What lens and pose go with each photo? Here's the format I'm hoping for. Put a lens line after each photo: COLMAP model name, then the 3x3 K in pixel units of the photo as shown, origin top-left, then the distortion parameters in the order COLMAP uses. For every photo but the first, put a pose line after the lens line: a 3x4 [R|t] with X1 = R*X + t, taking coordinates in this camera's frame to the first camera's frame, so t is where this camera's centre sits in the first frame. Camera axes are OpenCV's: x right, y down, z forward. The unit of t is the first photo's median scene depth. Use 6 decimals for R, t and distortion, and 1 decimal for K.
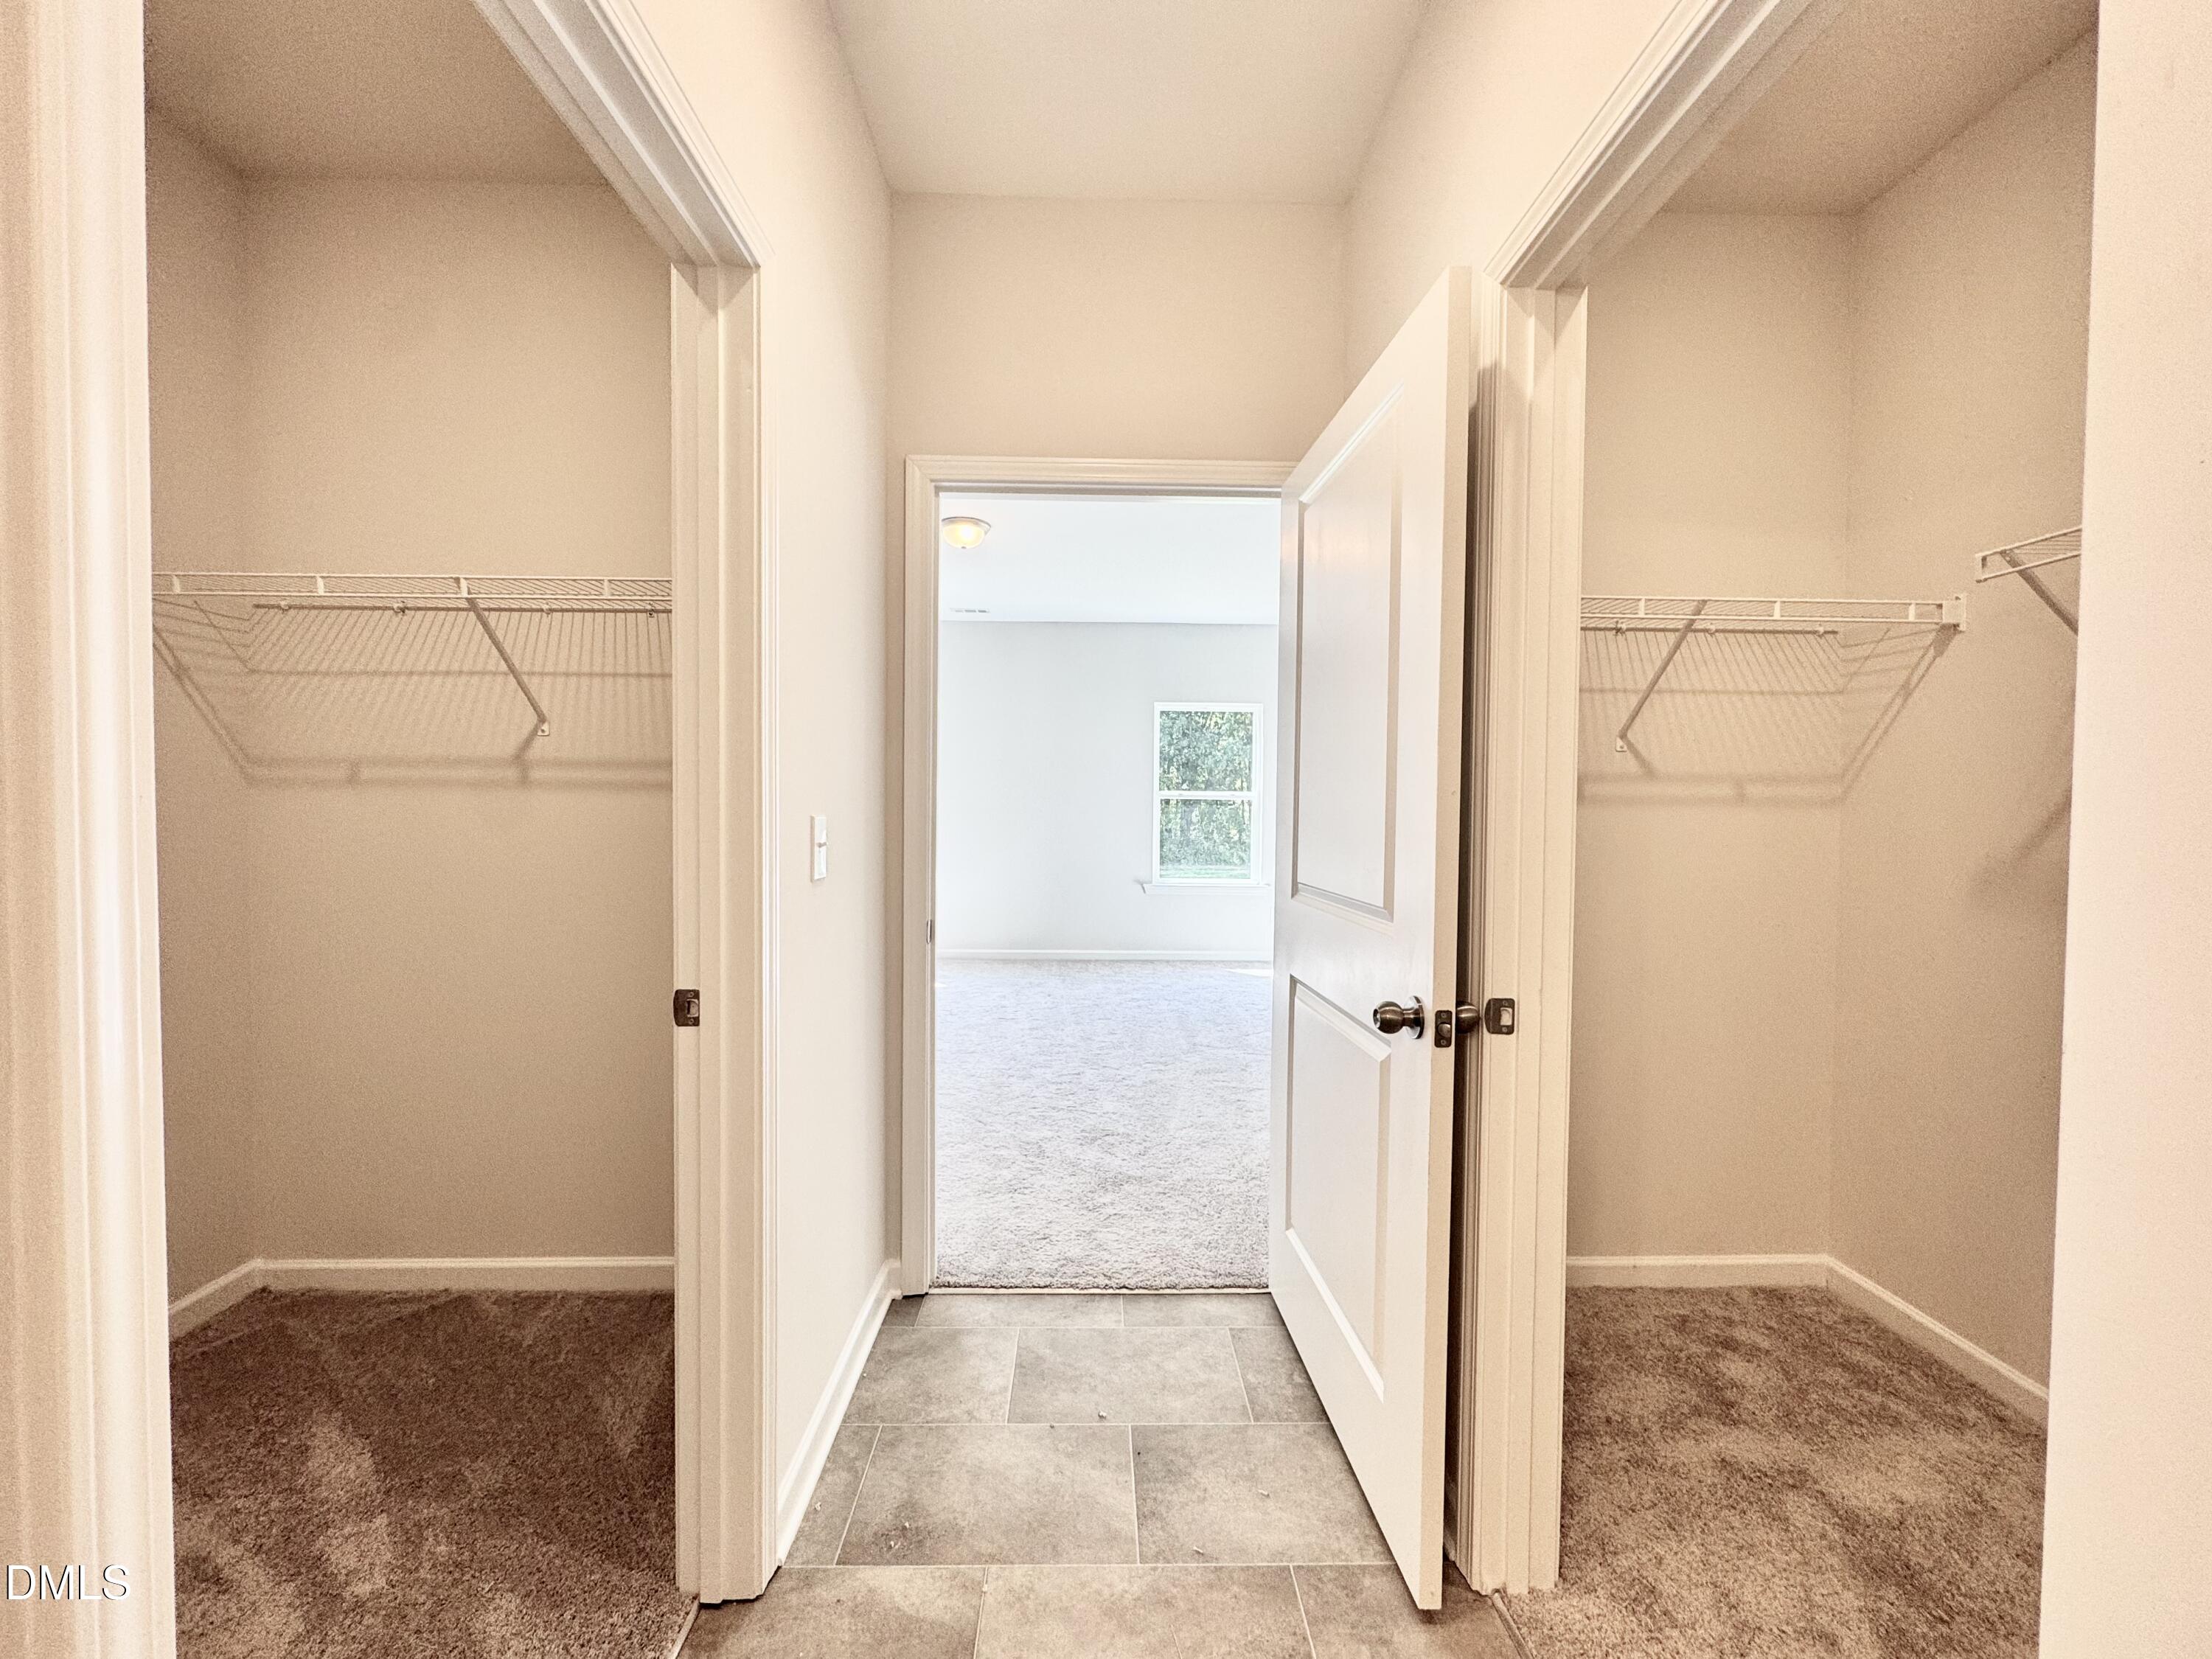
lens RADIAL K [[885.5, 0, 1101.2], [0, 885.5, 827.9], [0, 0, 1]] dist [-0.009866, 0.001303]
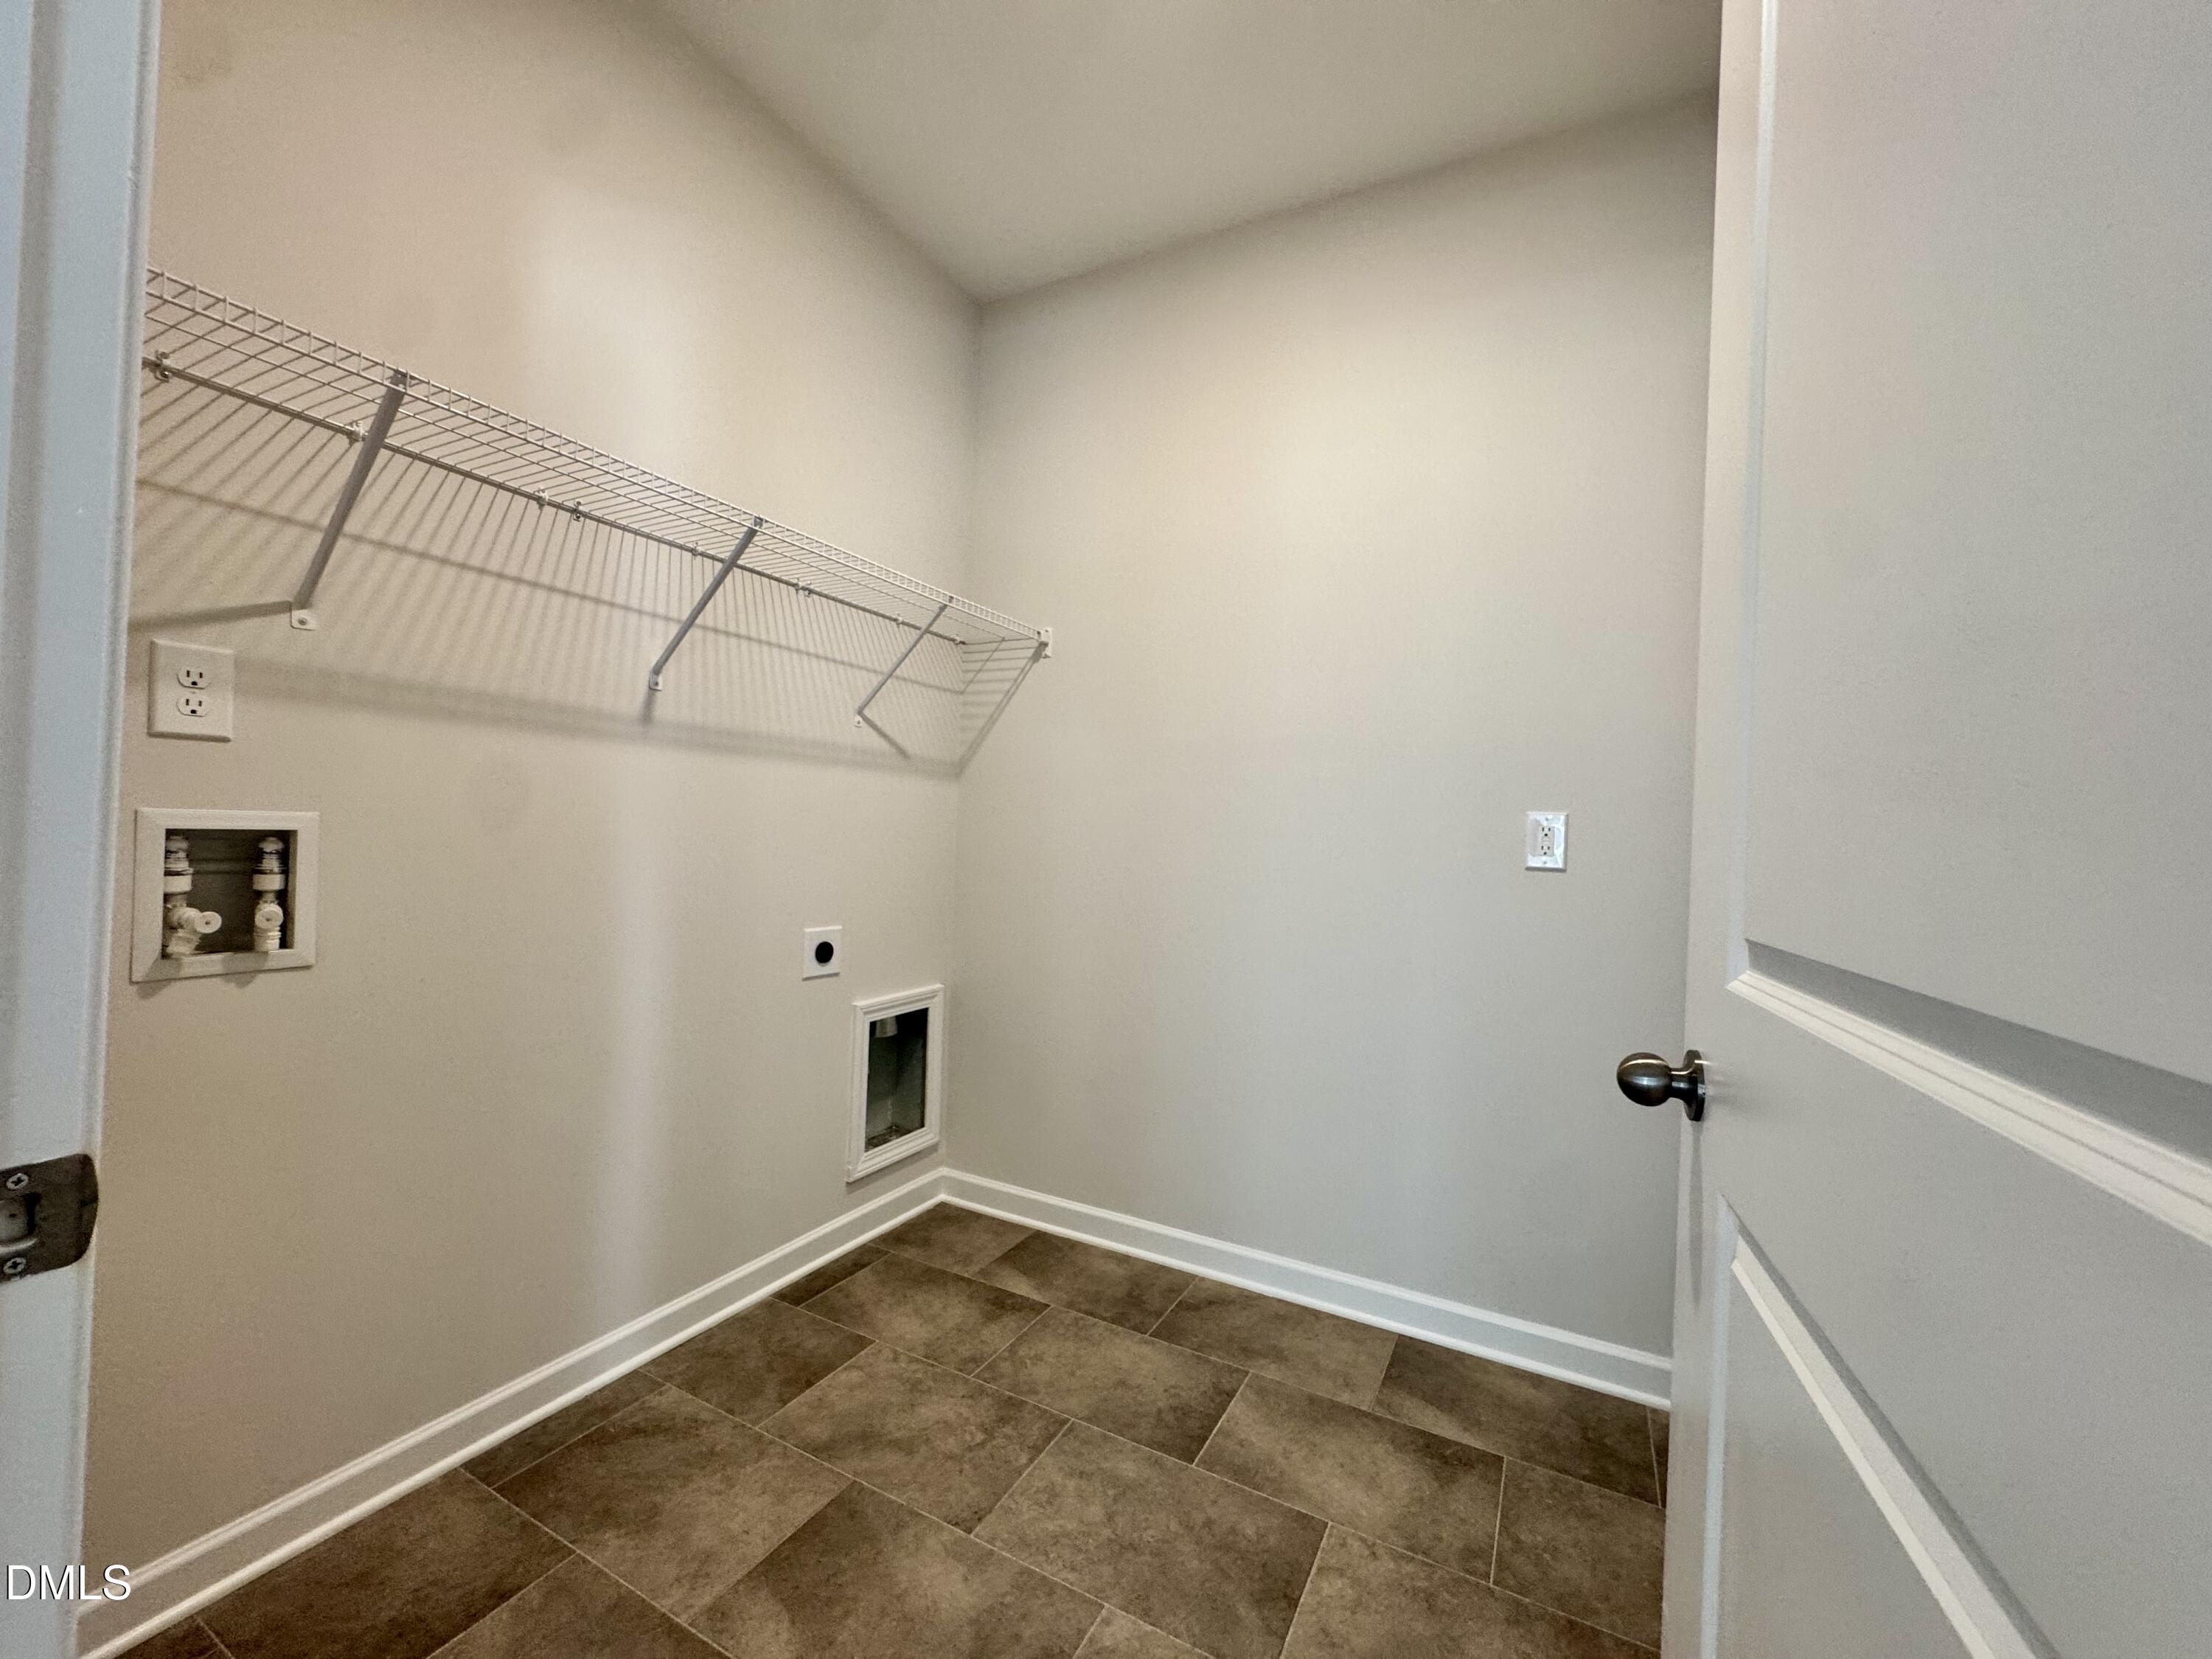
lens RADIAL K [[885.5, 0, 1113.0], [0, 885.5, 835.8], [0, 0, 1]] dist [-0.009866, 0.001303]
pose [[-0.880849, -0.060713, 0.469487, -0.313557], [-0.045649, 0.998014, 0.043414, 0.001953], [-0.471191, 0.016809, -0.881871, 2.052763]]
